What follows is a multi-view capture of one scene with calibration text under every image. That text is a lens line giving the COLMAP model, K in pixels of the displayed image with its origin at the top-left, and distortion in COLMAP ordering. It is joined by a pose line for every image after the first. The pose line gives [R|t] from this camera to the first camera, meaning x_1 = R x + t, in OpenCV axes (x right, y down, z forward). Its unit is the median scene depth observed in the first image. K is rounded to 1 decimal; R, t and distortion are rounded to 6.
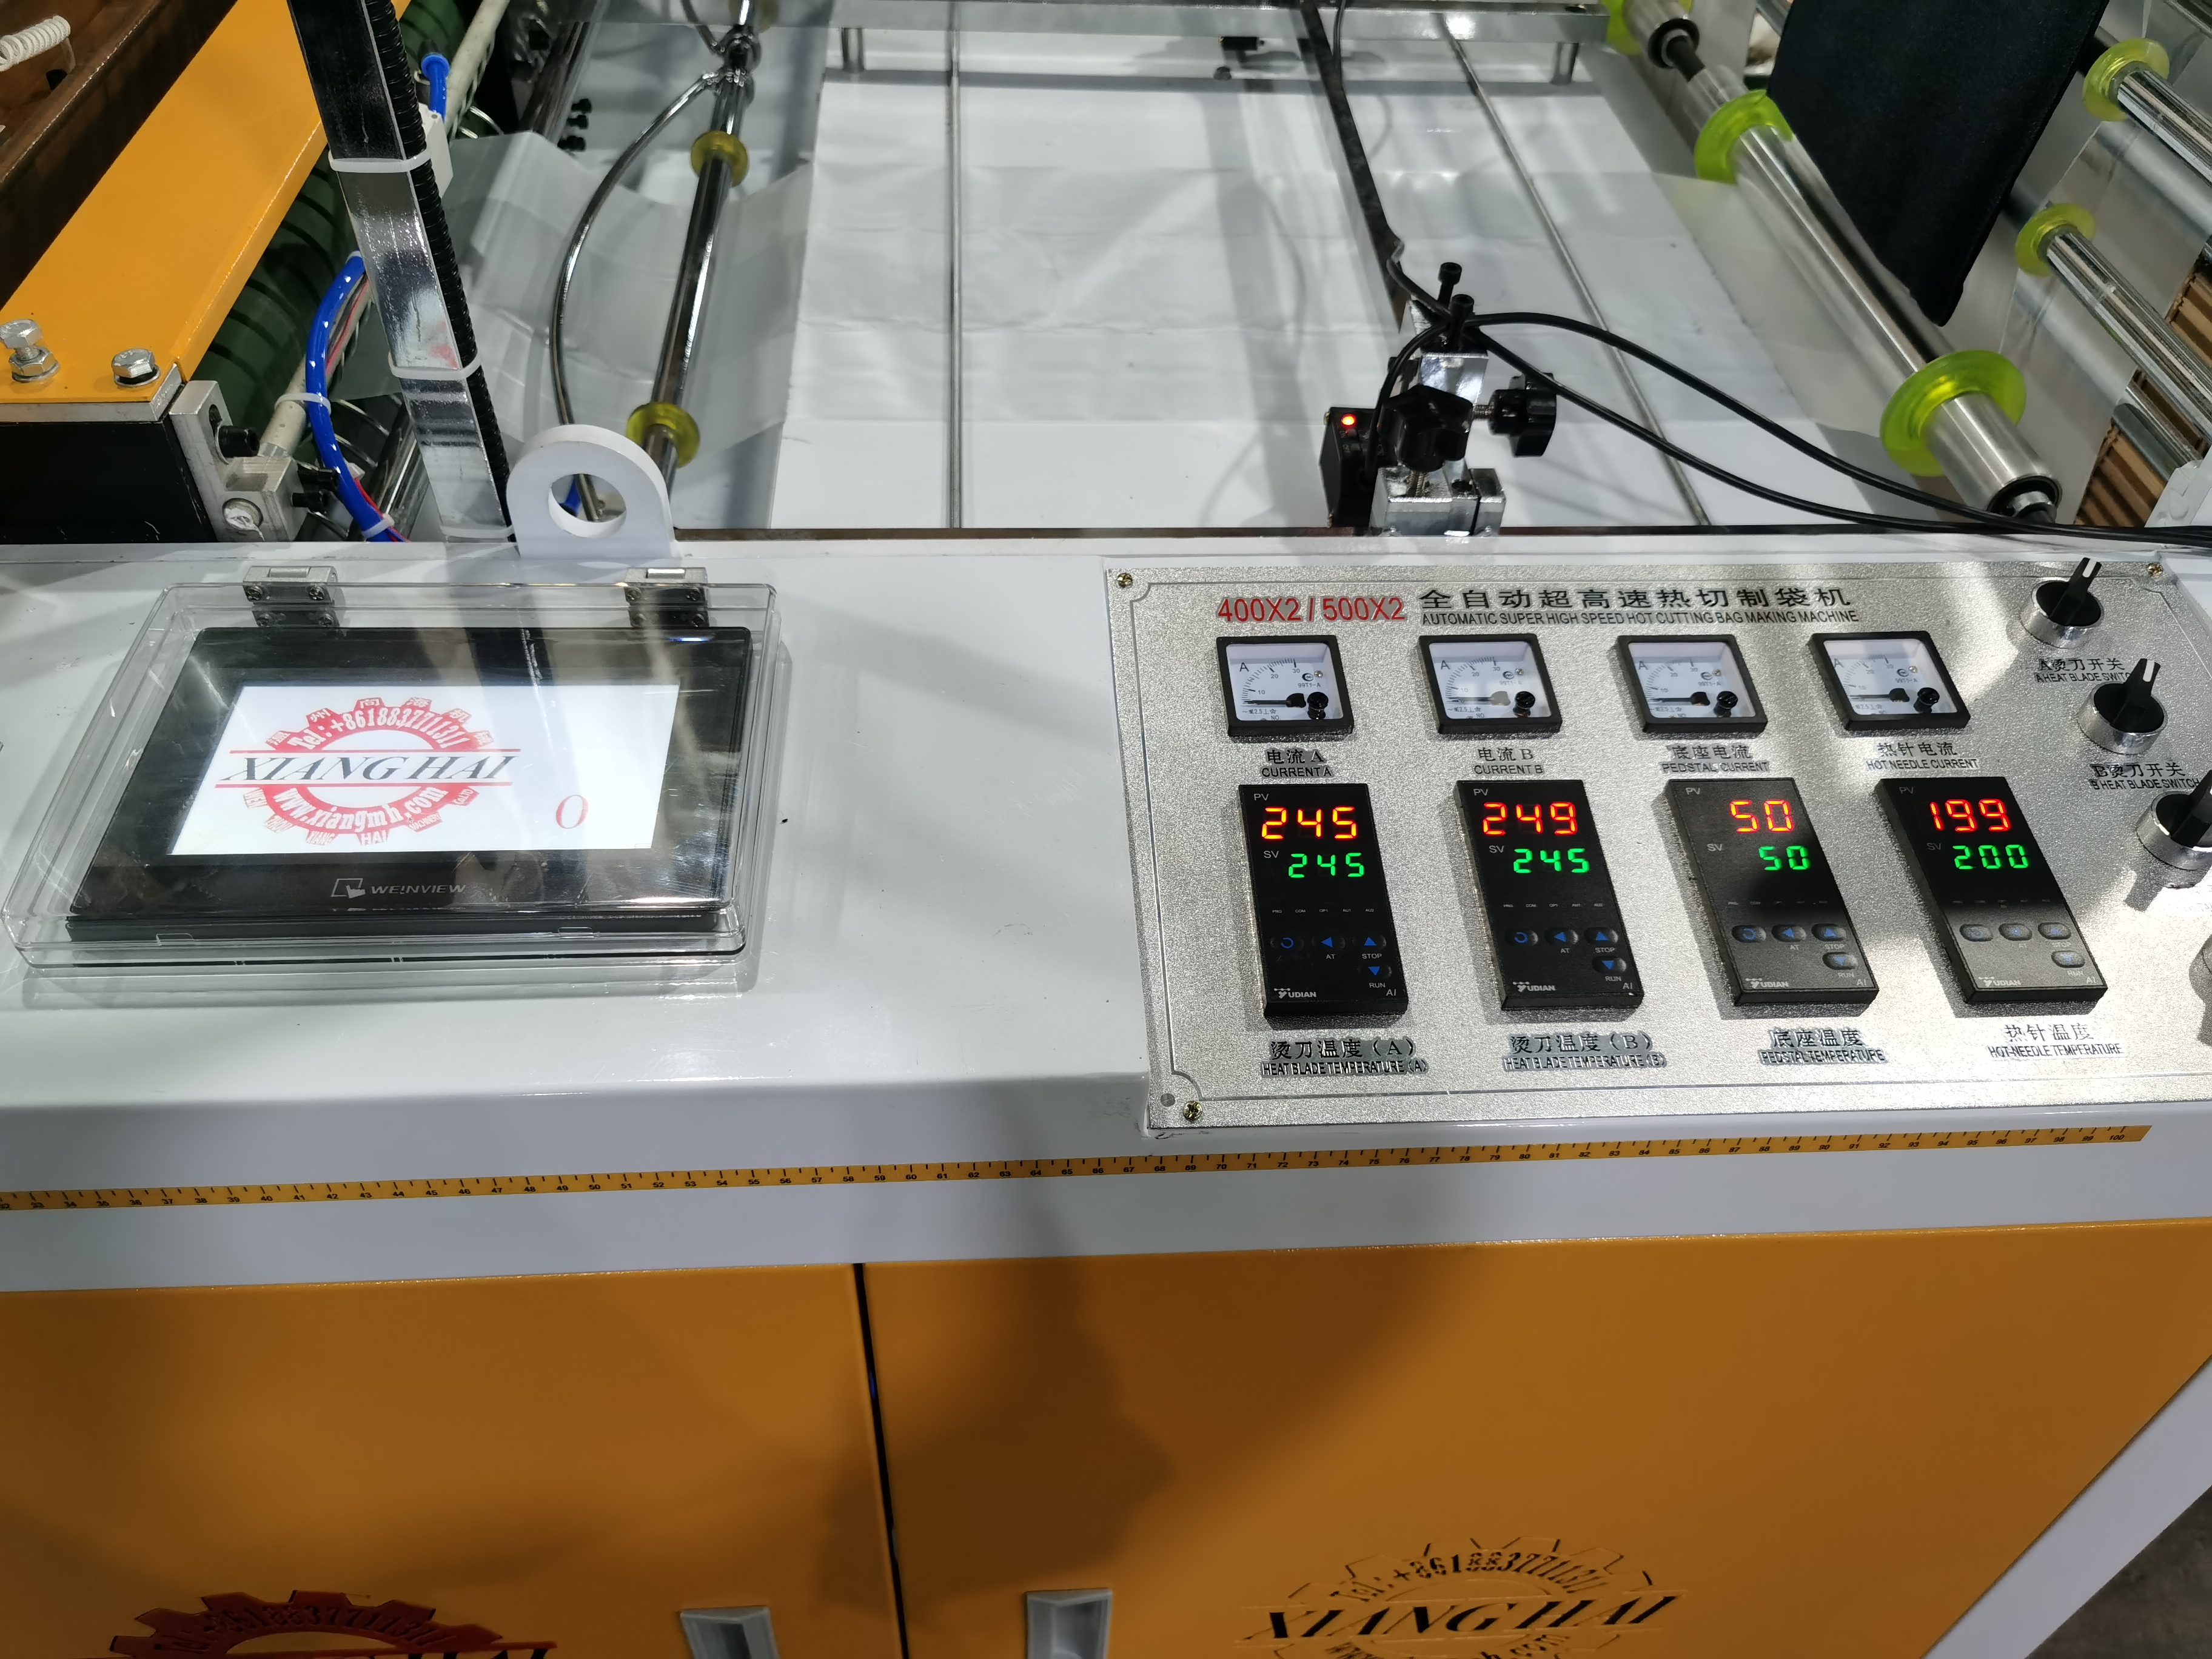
lens RADIAL K [[1755.0, 0, 1069.6], [0, 1755.0, 844.2], [0, 0, 1]] dist [-0.029169, 0.015334]
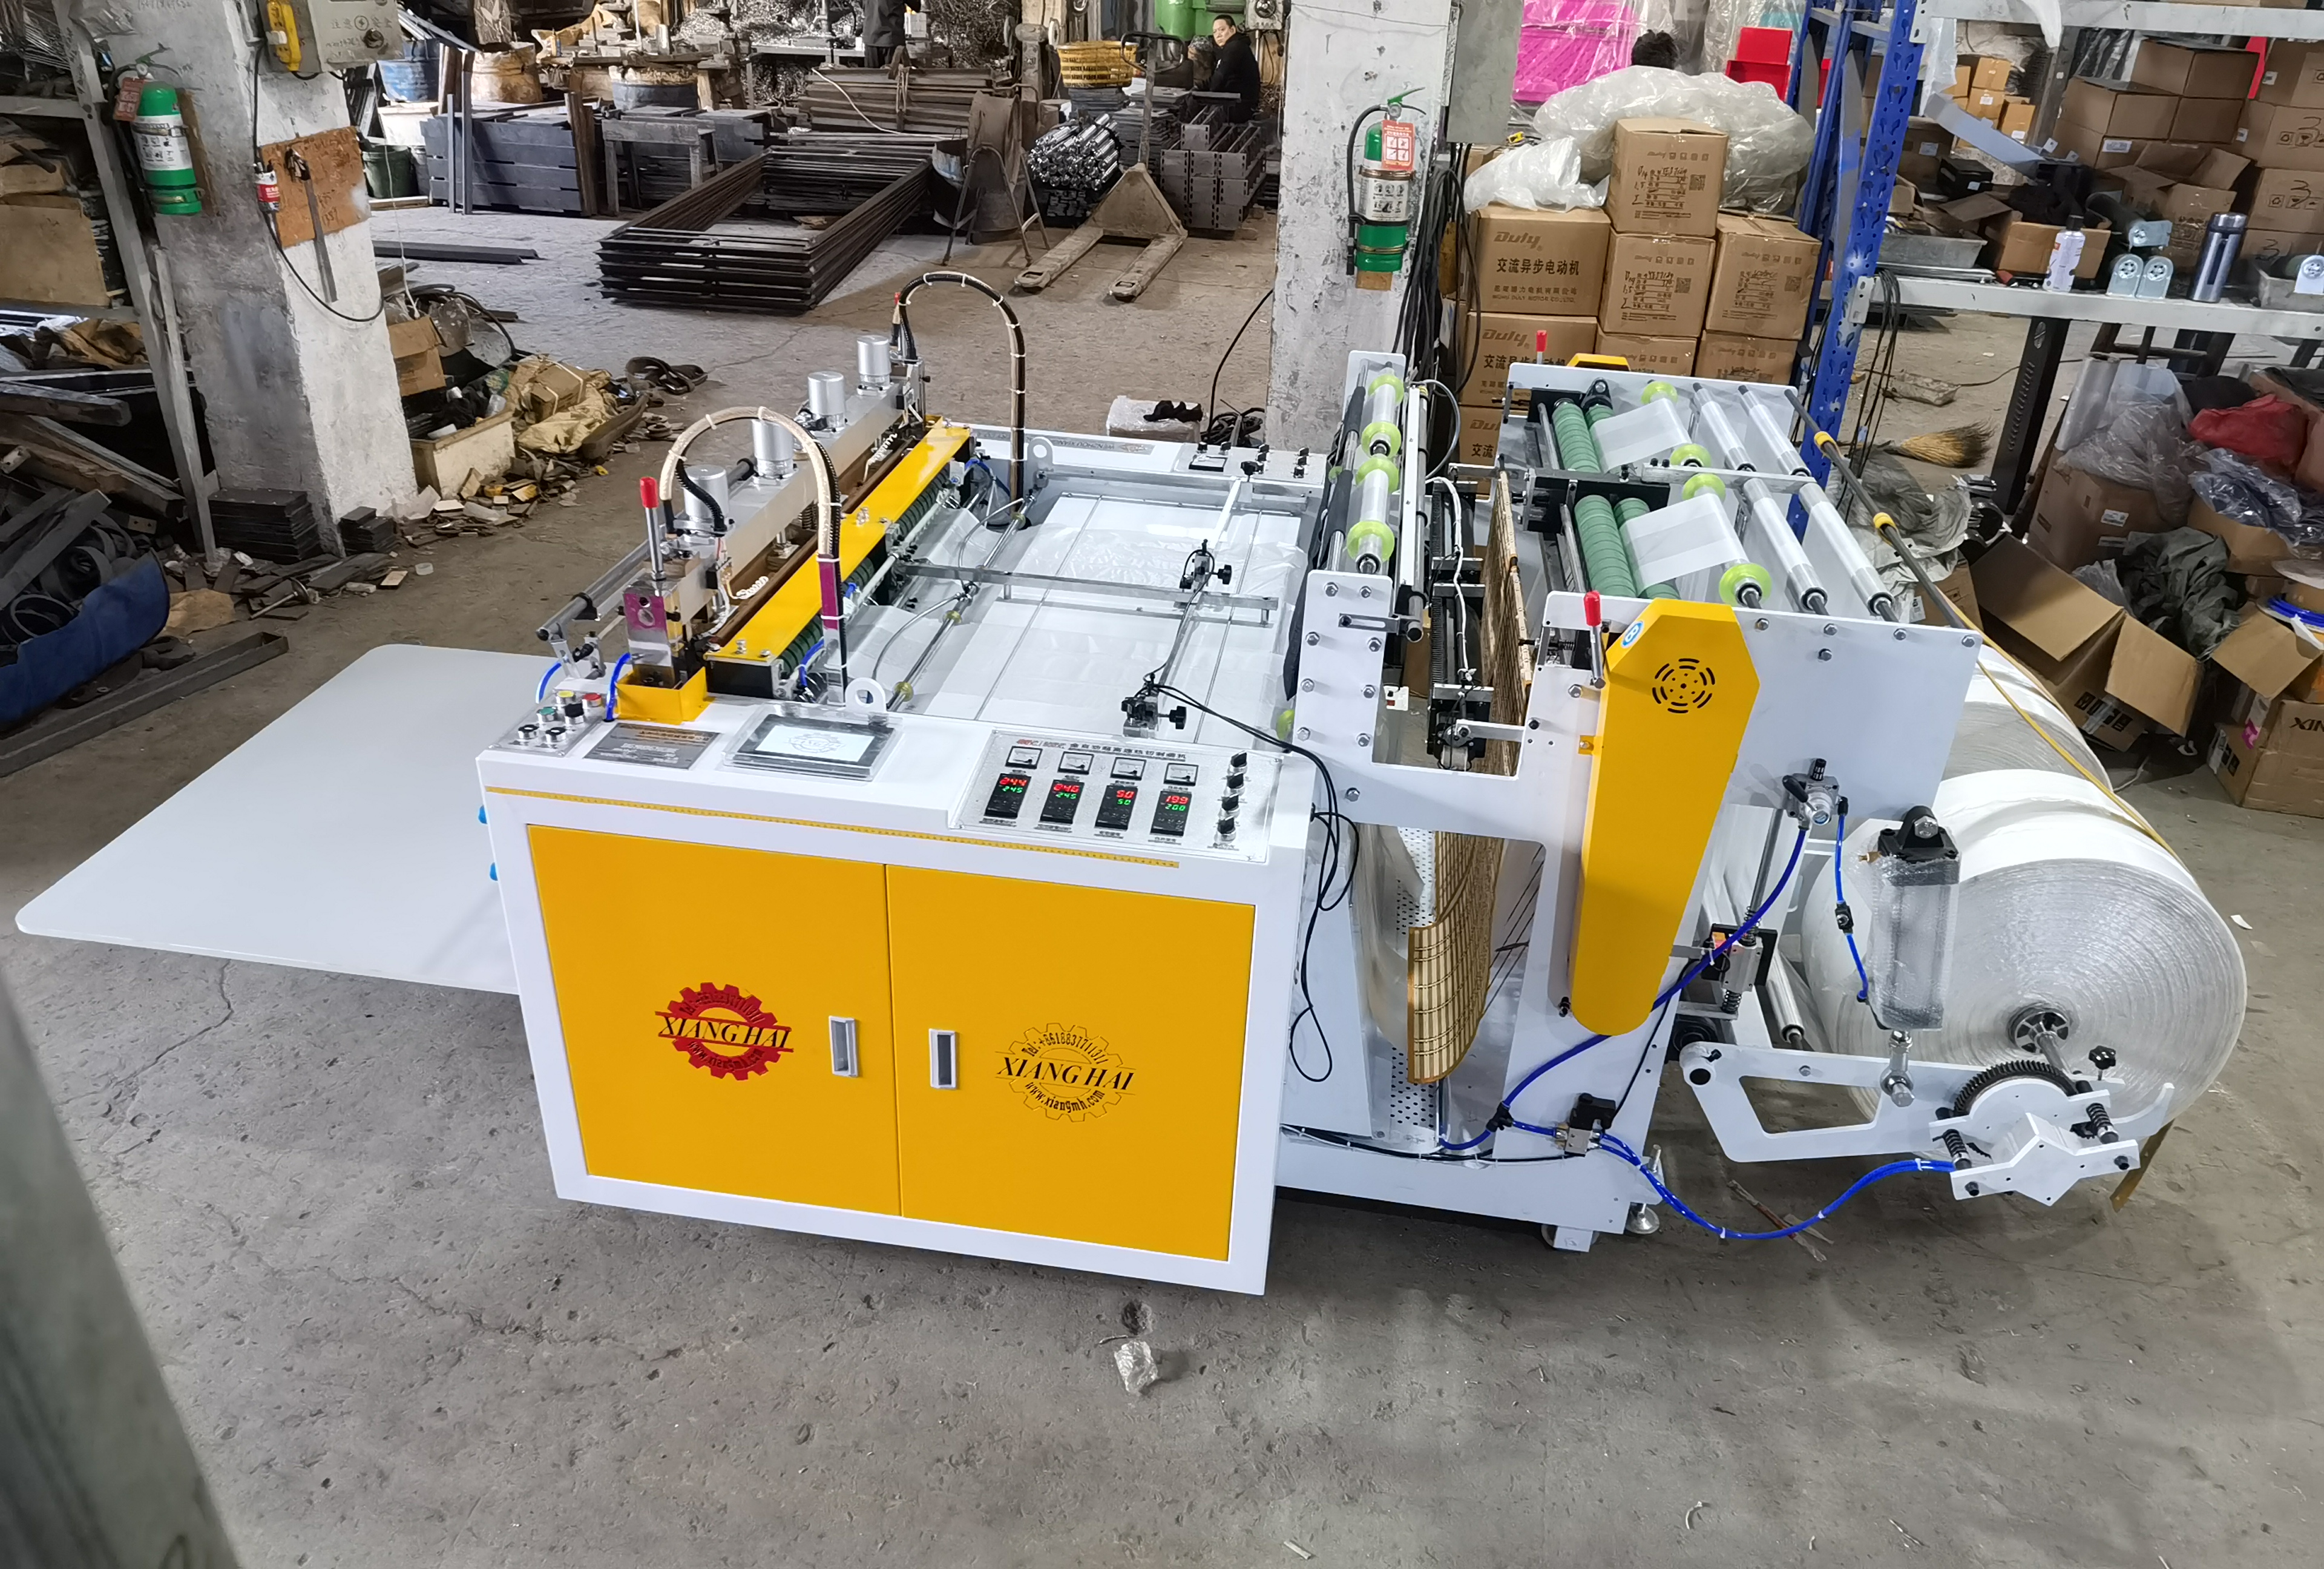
lens RADIAL K [[1661.2, 0, 1173.2], [0, 1661.2, 807.6], [0, 0, 1]] dist [-0.058970, 0.002720]
pose [[0.980812, 0.112742, -0.159049, 0.970922], [-0.152679, 0.951512, -0.267047, 0.881033], [0.121229, 0.286206, 0.950468, -2.258519]]
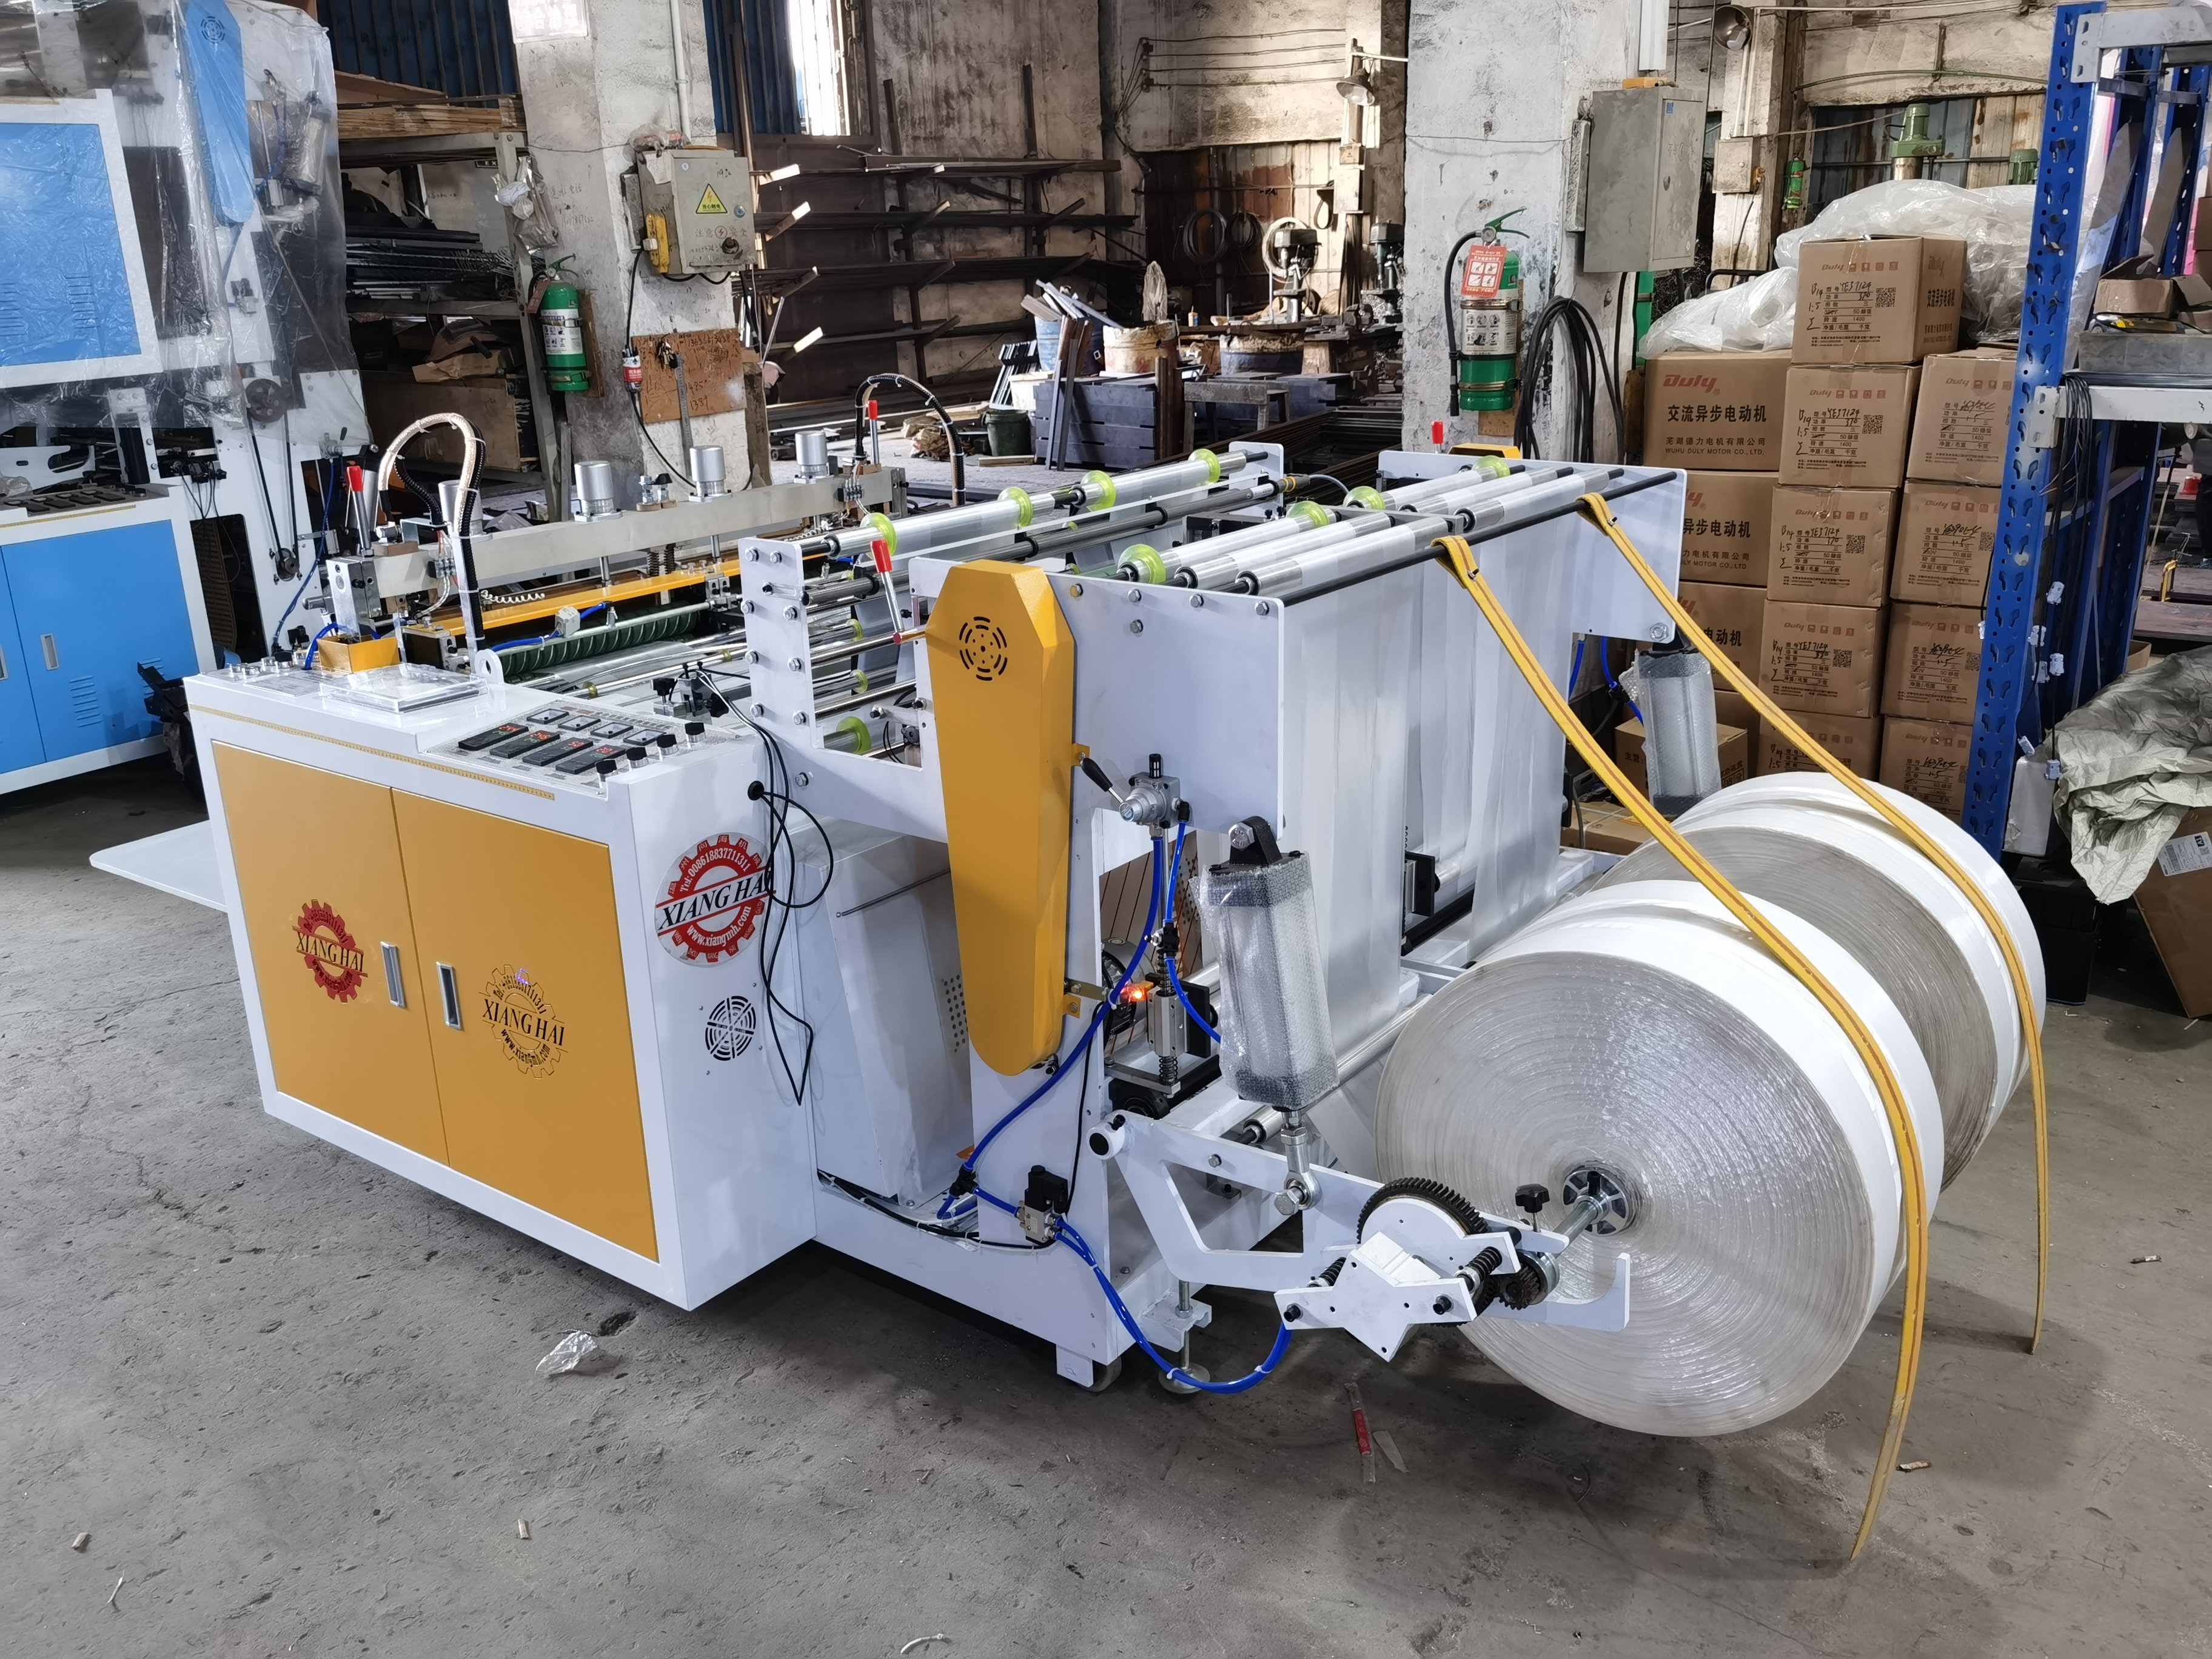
lens RADIAL K [[1852.8, 0, 1088.3], [0, 1852.8, 844.7], [0, 0, 1]] dist [-0.008739, 0.016932]
pose [[0.764414, 0.166622, -0.622822, 3.621648], [-0.425337, 0.856313, -0.292945, 0.844620], [0.484520, 0.488840, 0.725449, -1.328035]]
